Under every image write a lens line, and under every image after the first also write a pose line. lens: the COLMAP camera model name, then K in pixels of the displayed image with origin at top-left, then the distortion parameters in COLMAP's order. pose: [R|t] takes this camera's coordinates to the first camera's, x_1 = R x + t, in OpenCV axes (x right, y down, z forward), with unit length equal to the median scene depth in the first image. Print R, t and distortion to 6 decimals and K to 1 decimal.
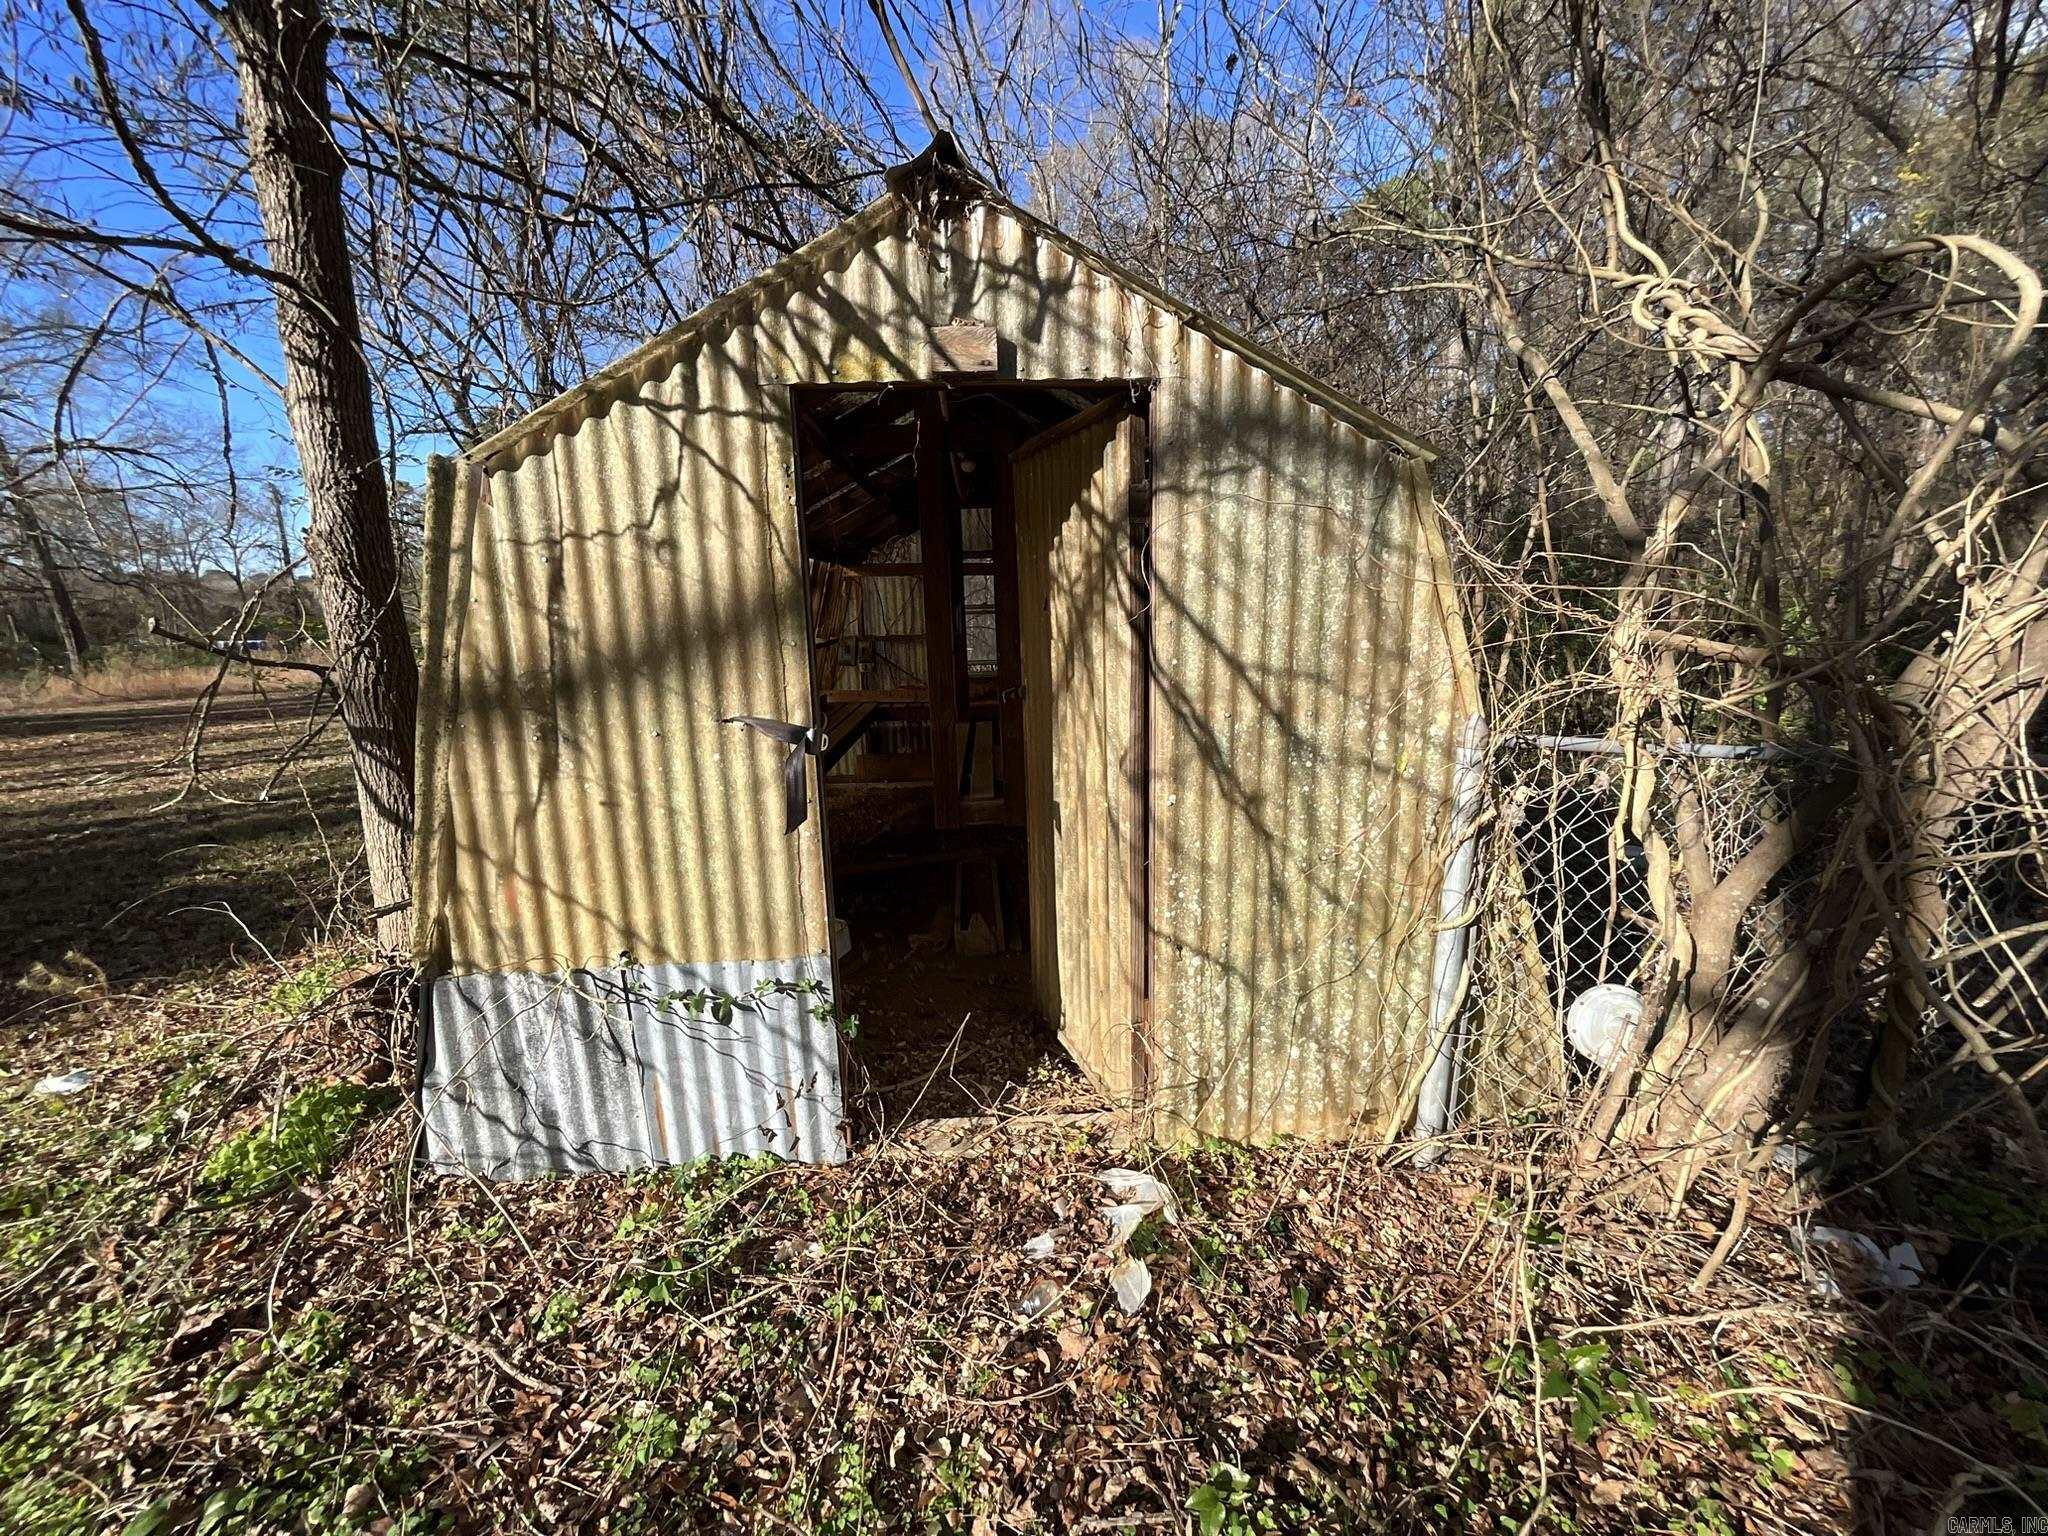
lens RADIAL K [[826.3, 0, 1021.1], [0, 826.3, 775.7], [0, 0, 1]] dist [0.010905, 0.000327]
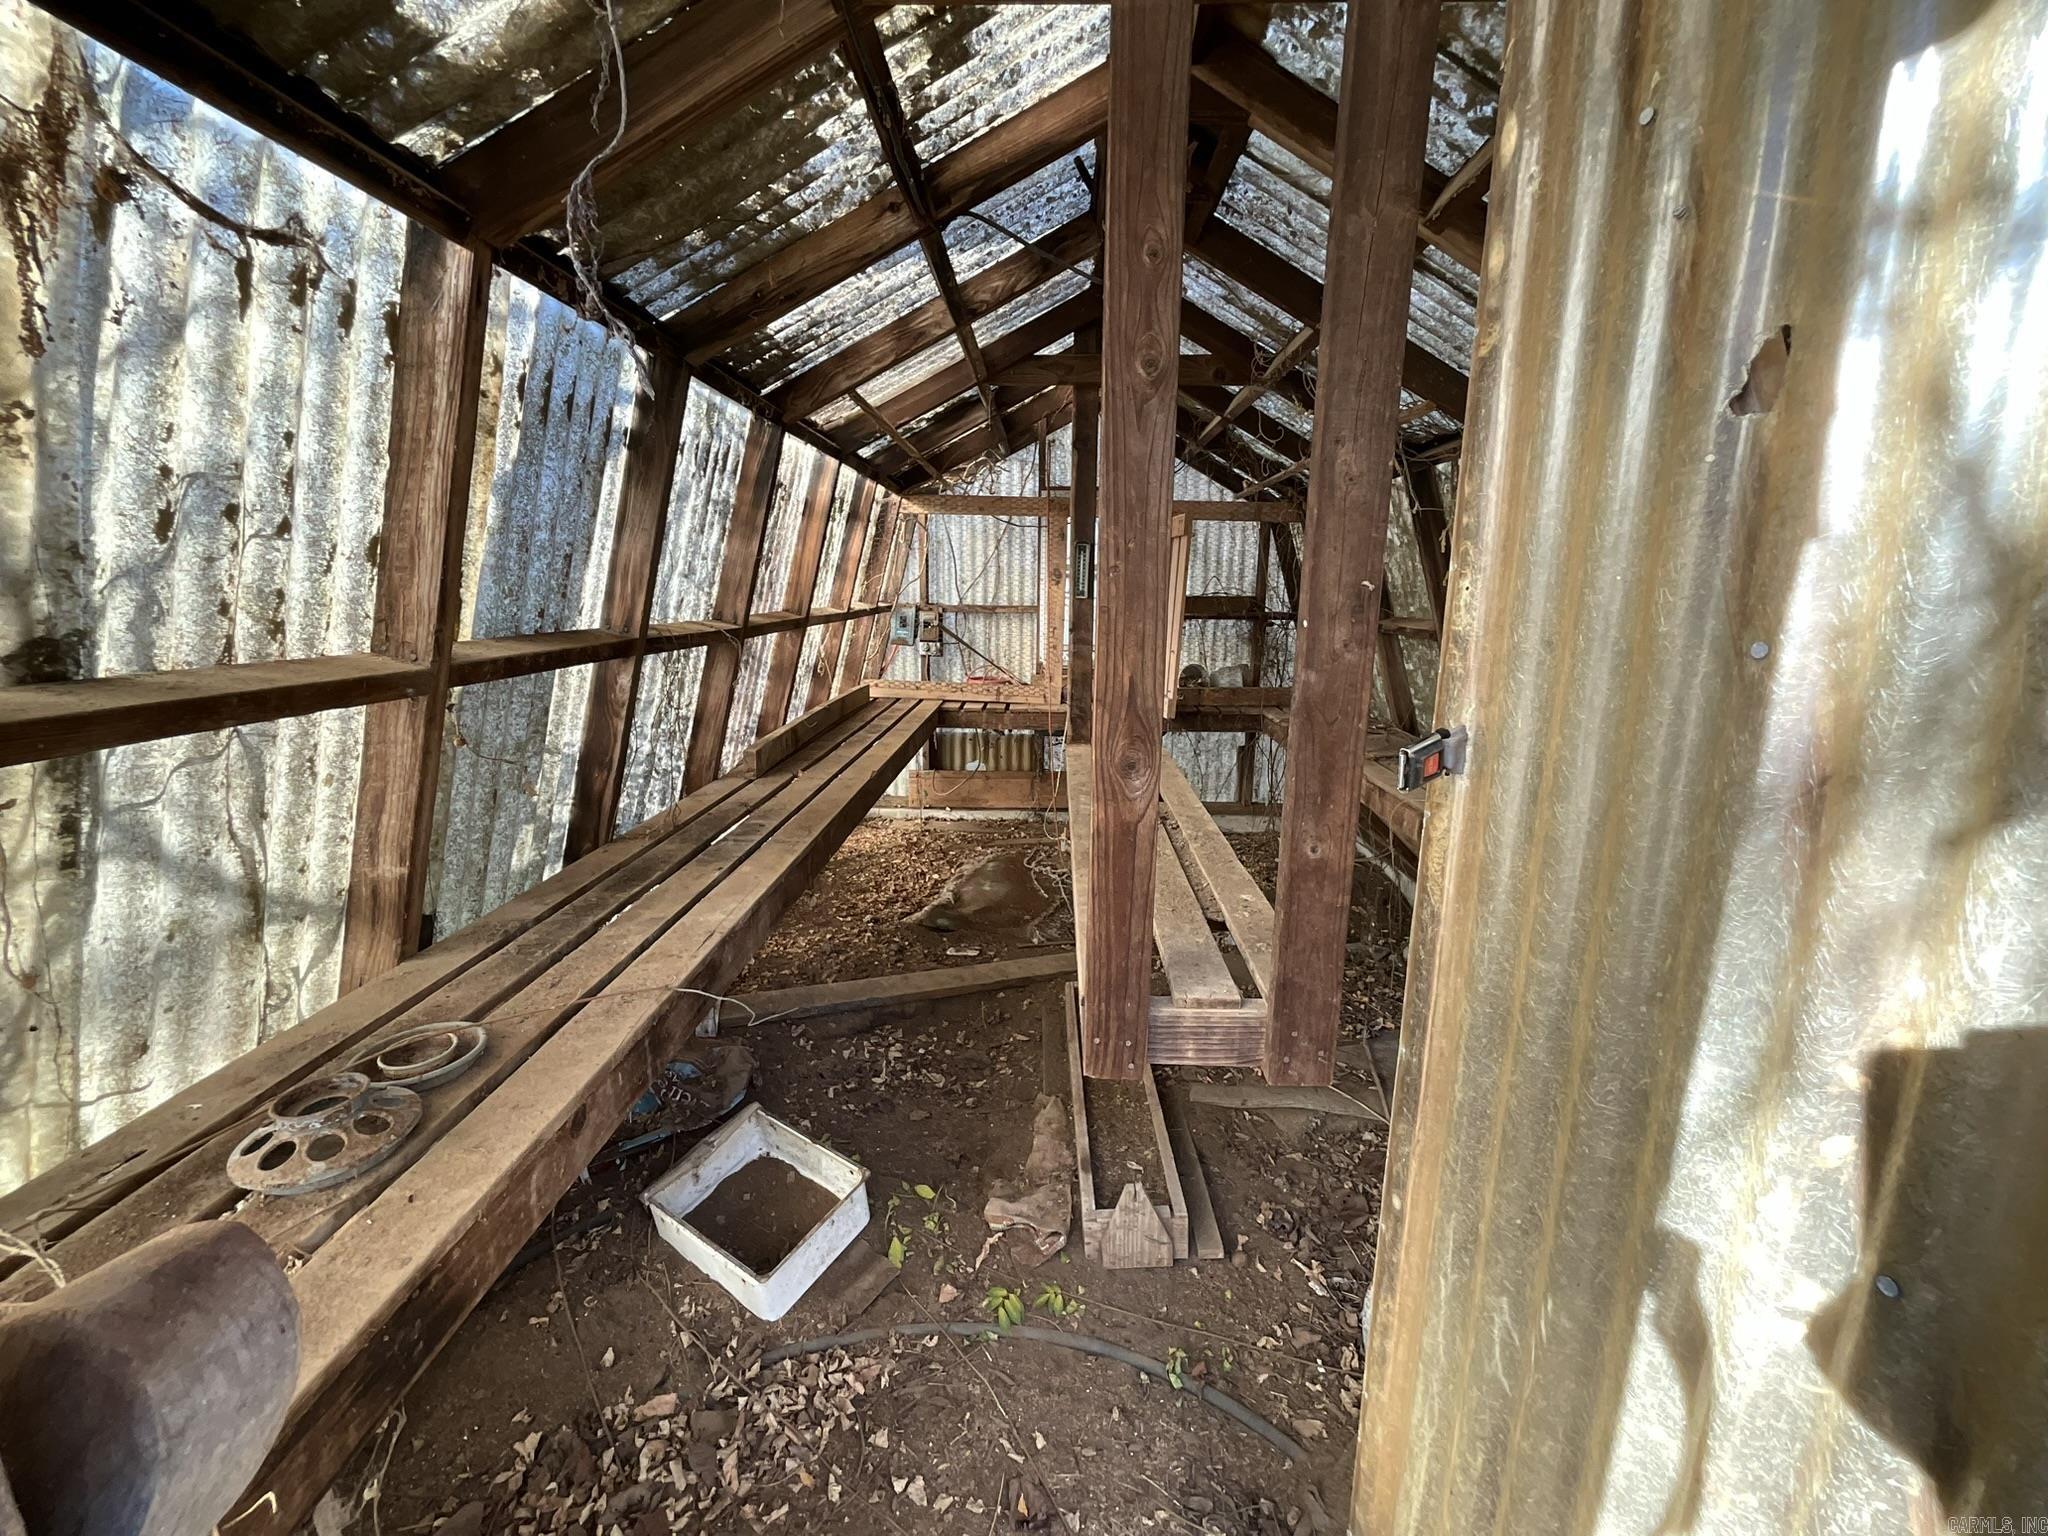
lens RADIAL K [[826.3, 0, 1021.1], [0, 826.3, 775.7], [0, 0, 1]] dist [0.010905, 0.000327]
pose [[0.996394, 0.053383, -0.065950, -0.057495], [-0.052215, 0.998449, 0.019312, -0.040910], [0.066878, -0.015799, 0.997636, 0.306803]]
